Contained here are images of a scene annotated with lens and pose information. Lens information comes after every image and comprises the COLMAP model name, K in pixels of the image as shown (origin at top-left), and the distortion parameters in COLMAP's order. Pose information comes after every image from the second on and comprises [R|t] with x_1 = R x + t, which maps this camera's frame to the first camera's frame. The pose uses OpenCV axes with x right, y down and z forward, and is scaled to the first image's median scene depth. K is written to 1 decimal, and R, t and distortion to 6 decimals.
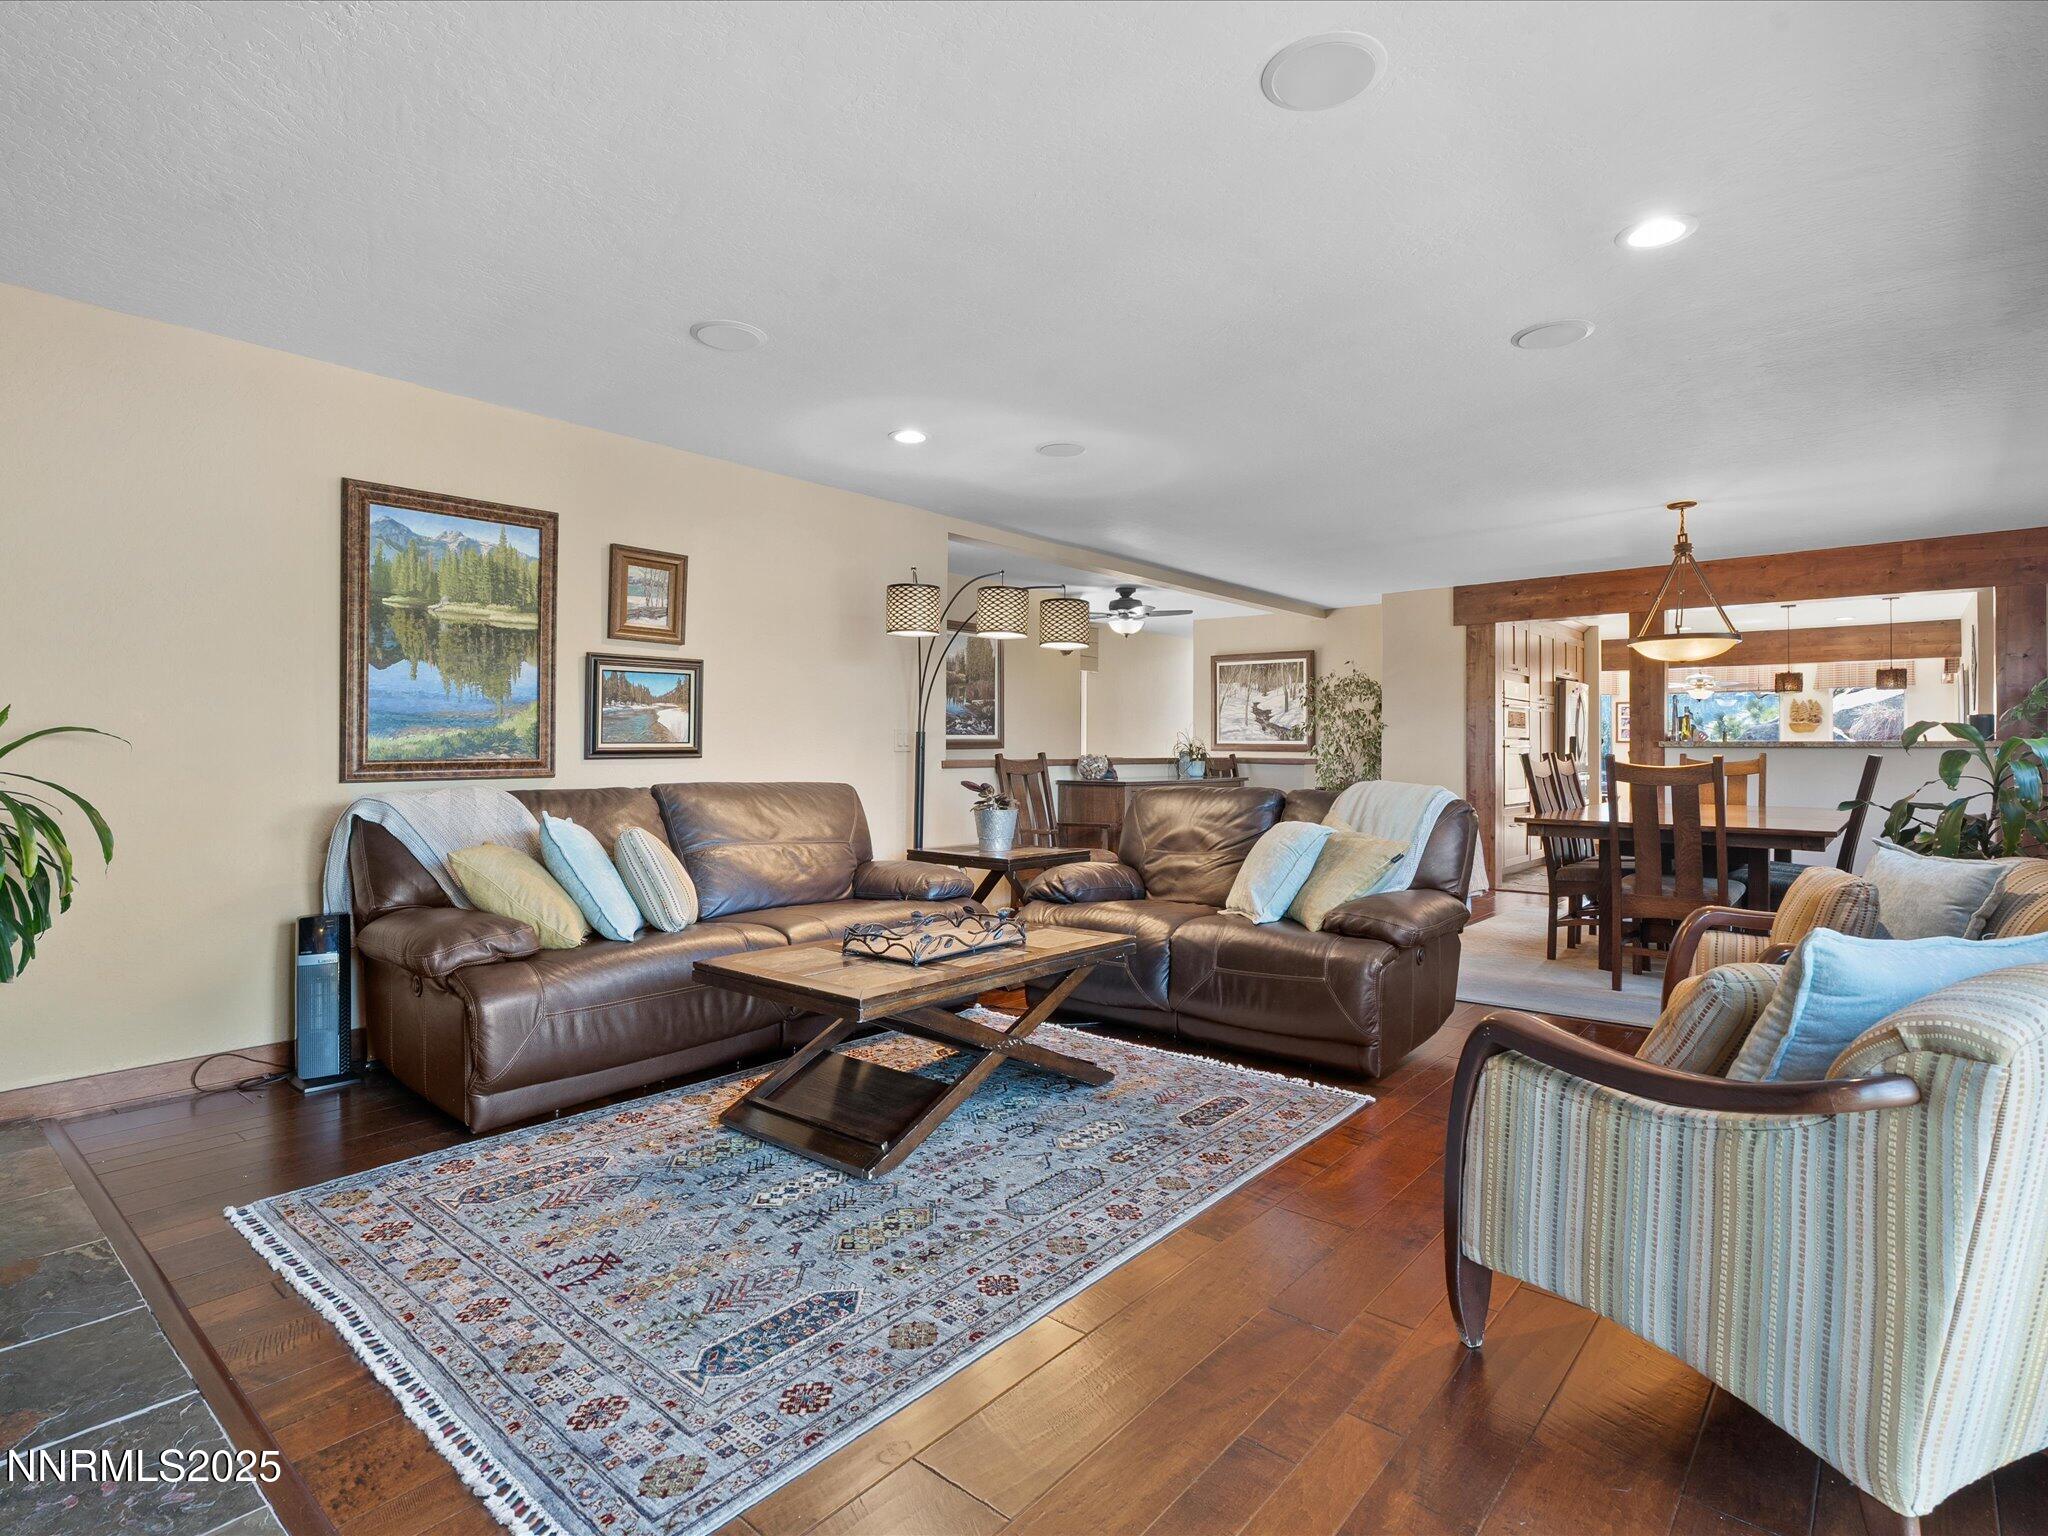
lens RADIAL K [[1032.3, 0, 1024.0], [0, 1032.3, 768.0], [0, 0, 1]] dist [-0.000328, 0.000263]
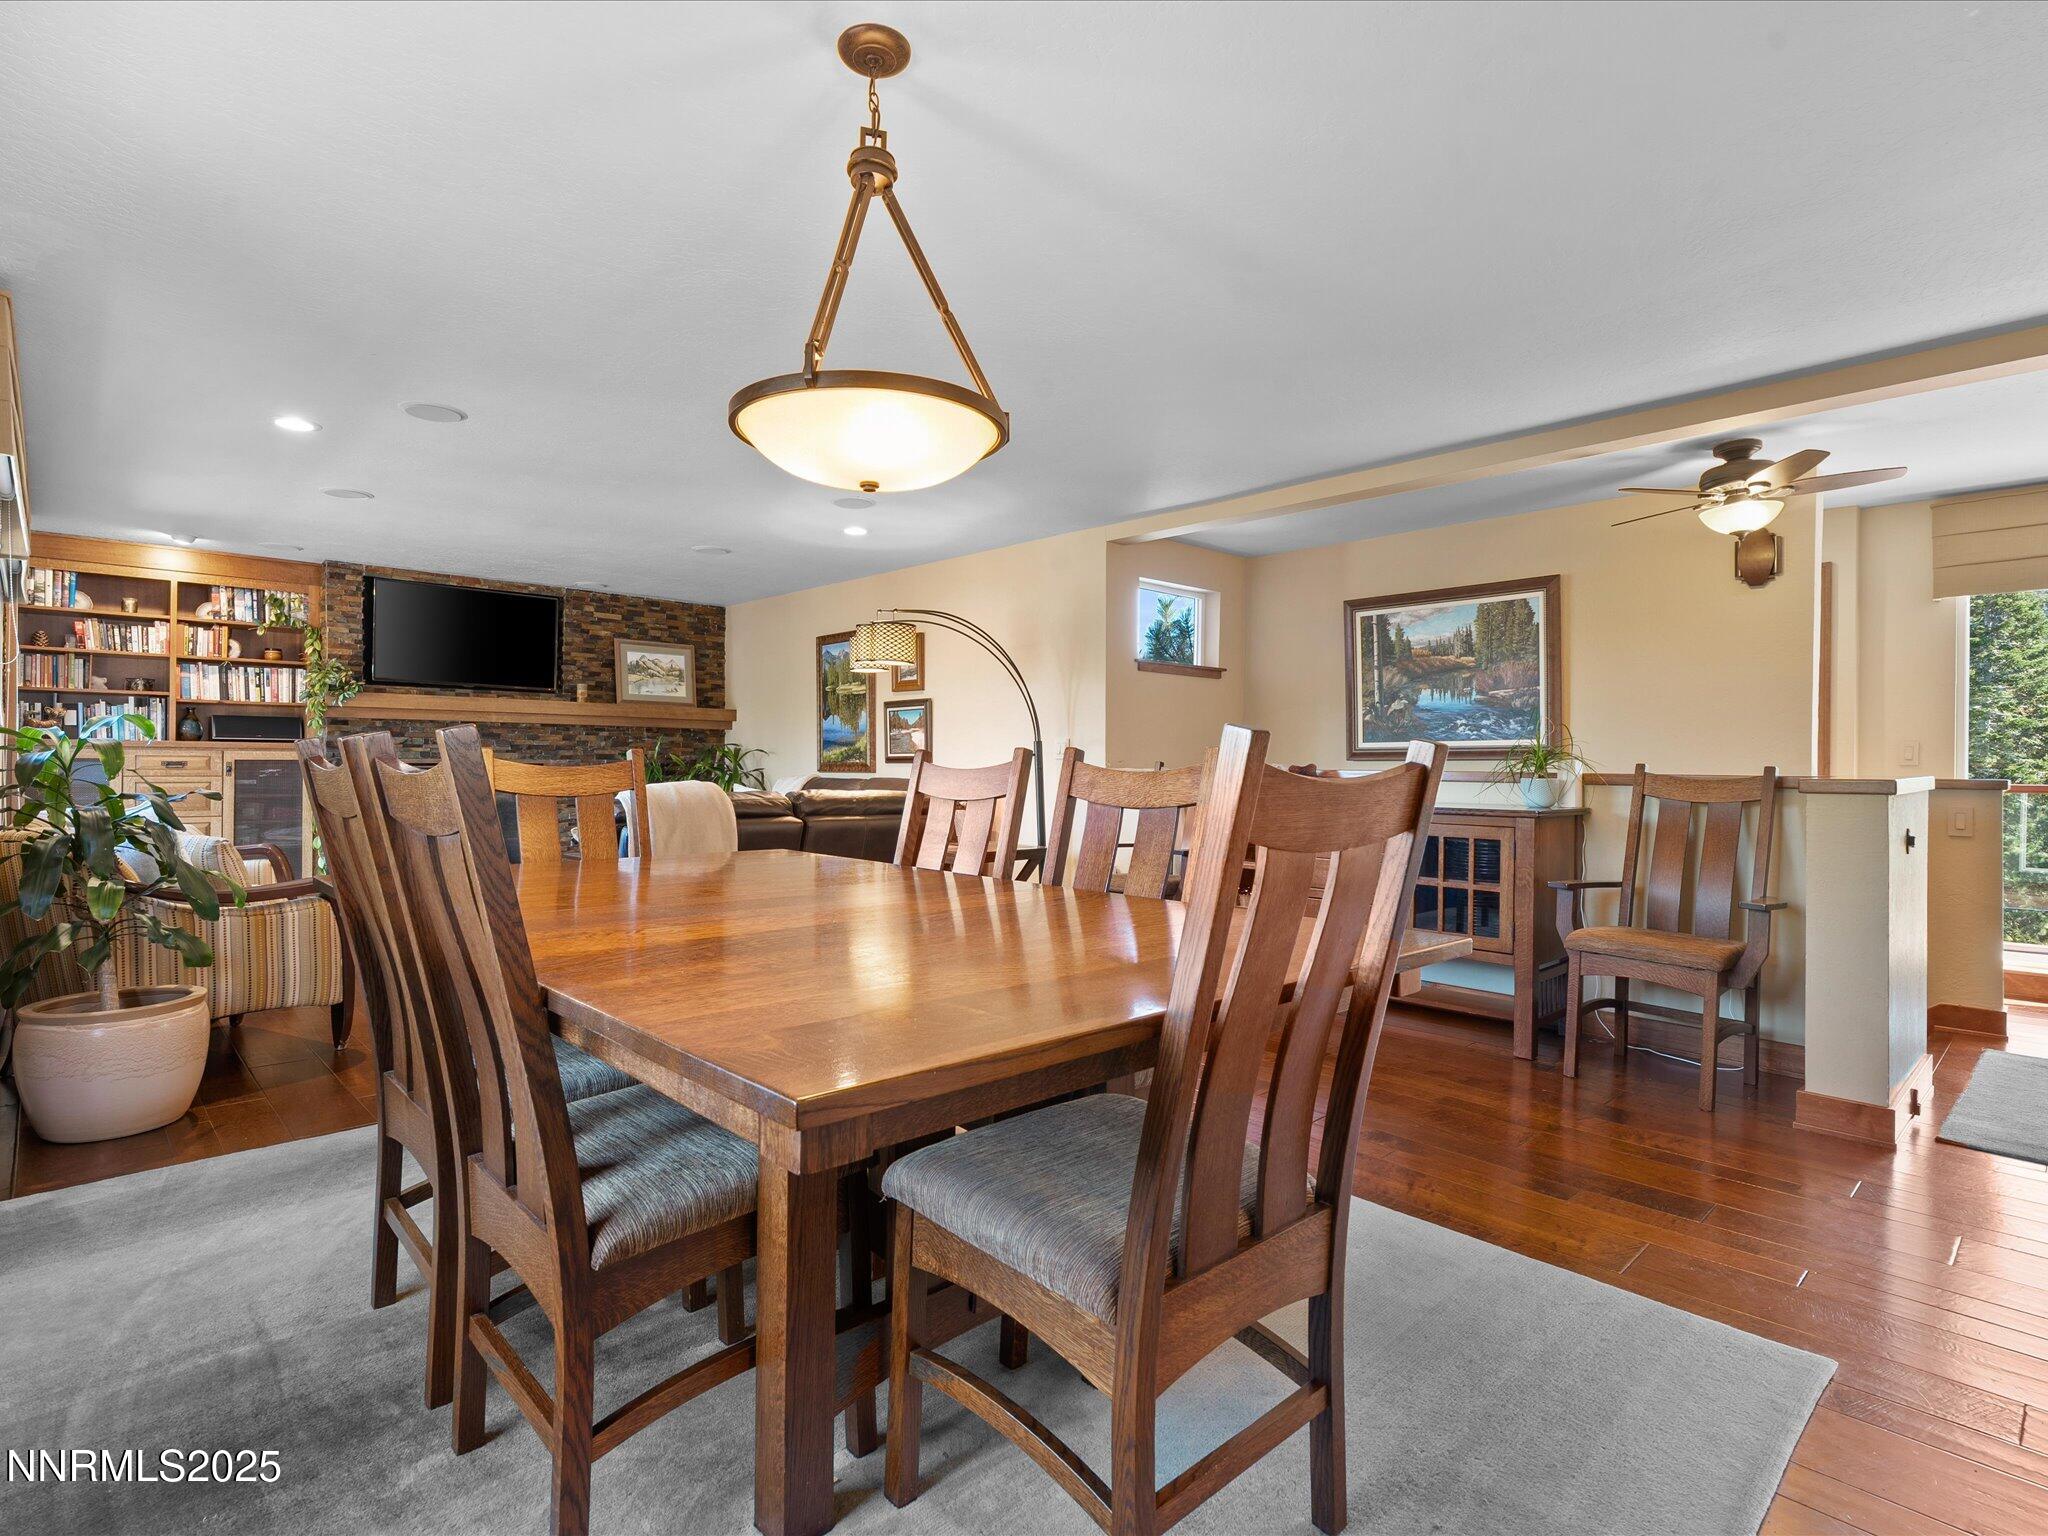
lens RADIAL K [[1032.3, 0, 1024.0], [0, 1032.3, 768.0], [0, 0, 1]] dist [-0.000328, 0.000263]
pose [[-0.118335, 0.009495, -0.992928, 1.240186], [-0.023296, 0.999653, 0.012335, -0.026048], [0.992700, 0.024591, -0.118073, 1.394432]]
